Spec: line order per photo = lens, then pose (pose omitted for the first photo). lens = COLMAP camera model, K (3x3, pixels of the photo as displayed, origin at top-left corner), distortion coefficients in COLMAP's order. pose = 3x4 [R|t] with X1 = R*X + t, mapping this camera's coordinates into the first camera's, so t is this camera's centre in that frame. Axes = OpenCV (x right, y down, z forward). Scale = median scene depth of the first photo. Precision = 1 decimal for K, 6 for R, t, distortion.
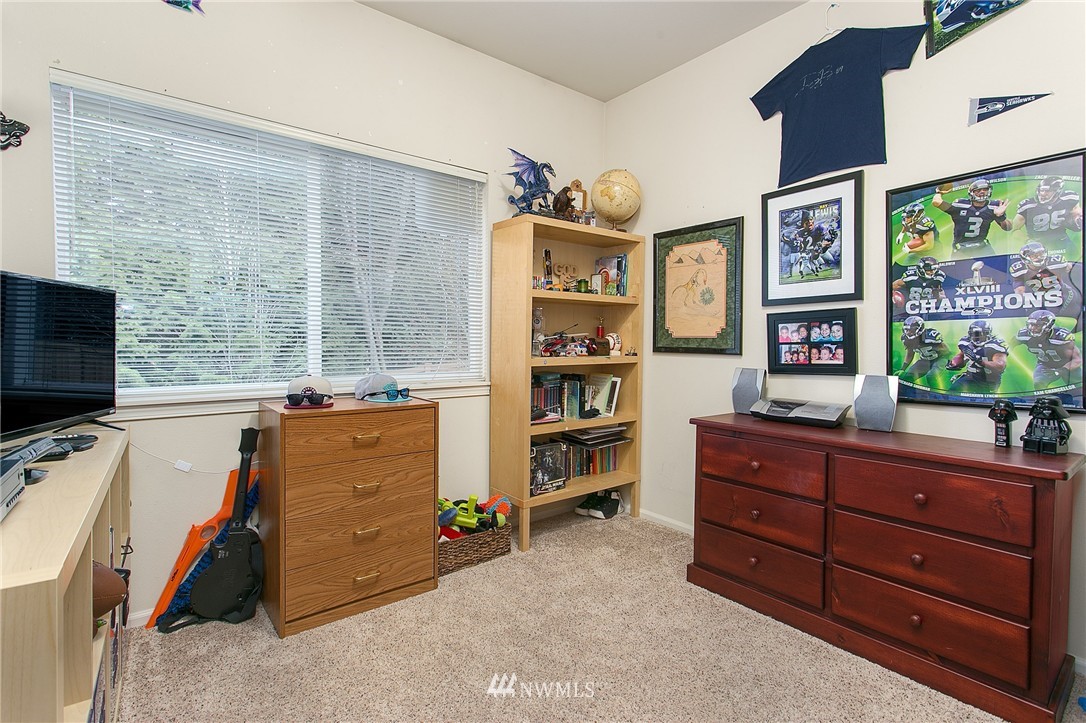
lens RADIAL K [[498.1, 0, 539.4], [0, 498.1, 355.7], [0, 0, 1]] dist [0.000160, 0.000241]
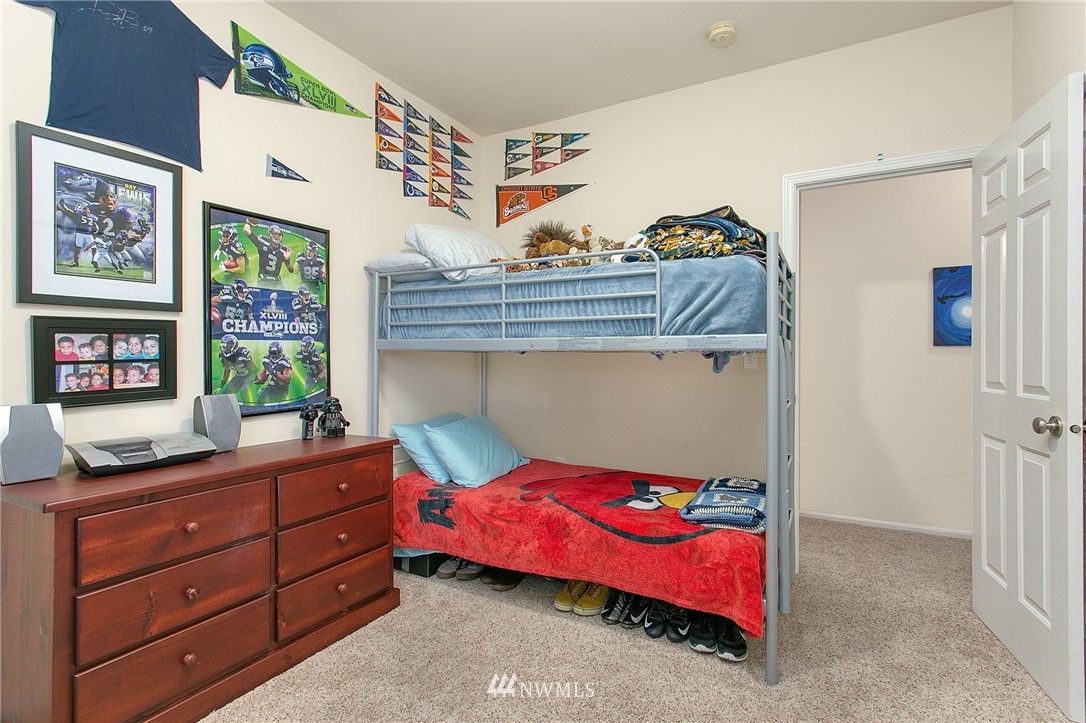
lens RADIAL K [[524.2, 0, 538.9], [0, 524.2, 355.2], [0, 0, 1]] dist [0.002328, -0.000016]
pose [[-0.375123, -0.003954, 0.926967, -0.480164], [0.019235, 0.999742, 0.012048, -0.036404], [-0.926775, 0.022350, -0.374951, 0.794687]]
